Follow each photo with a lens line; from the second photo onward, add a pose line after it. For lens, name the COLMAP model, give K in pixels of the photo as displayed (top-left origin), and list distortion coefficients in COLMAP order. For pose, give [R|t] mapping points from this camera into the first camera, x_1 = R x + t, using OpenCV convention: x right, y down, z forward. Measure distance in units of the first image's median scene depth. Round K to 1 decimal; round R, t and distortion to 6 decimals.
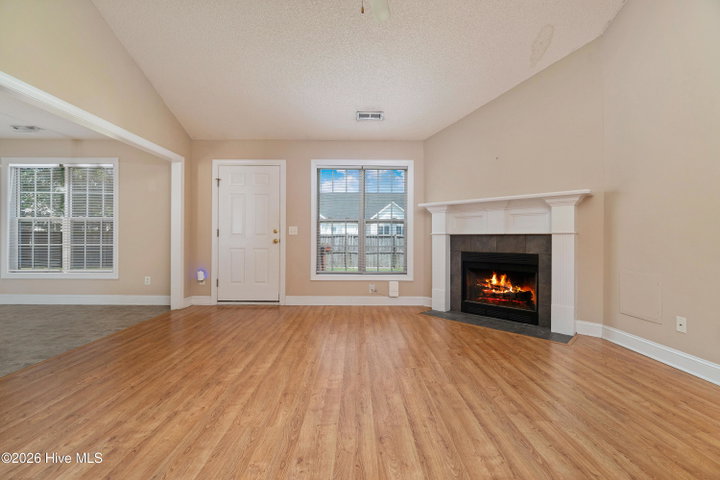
lens RADIAL K [[312.0, 0, 358.1], [0, 312.0, 237.2], [0, 0, 1]] dist [-0.004439, 0.000092]
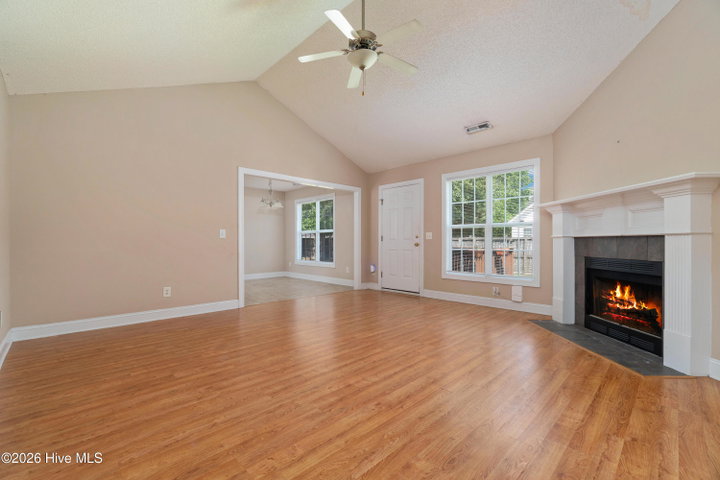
lens RADIAL K [[311.1, 0, 356.8], [0, 311.1, 243.0], [0, 0, 1]] dist [-0.008426, 0.000398]
pose [[0.693735, -0.003844, -0.720220, 0.559238], [0.008460, 0.999960, 0.002812, 0.001047], [0.720181, -0.008044, 0.693740, -0.046193]]
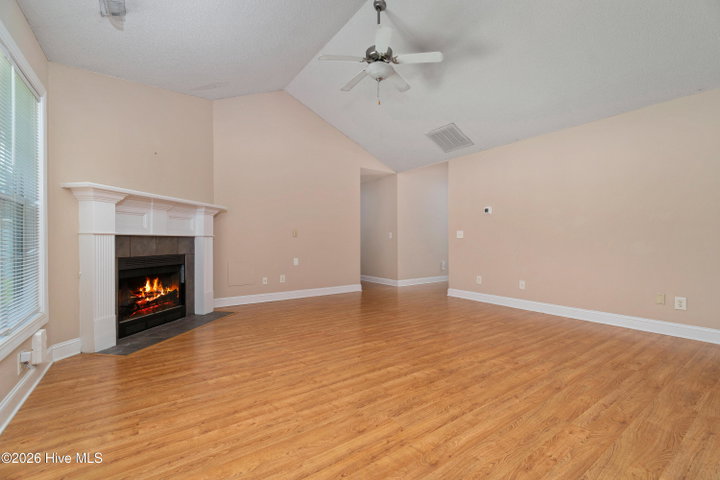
lens RADIAL K [[311.1, 0, 356.8], [0, 311.1, 243.0], [0, 0, 1]] dist [-0.008426, 0.000398]
pose [[-0.563793, -0.008808, 0.825869, -0.655538], [-0.003348, 0.999959, 0.008379, 0.001231], [-0.825909, 0.001960, -0.563799, 1.033590]]
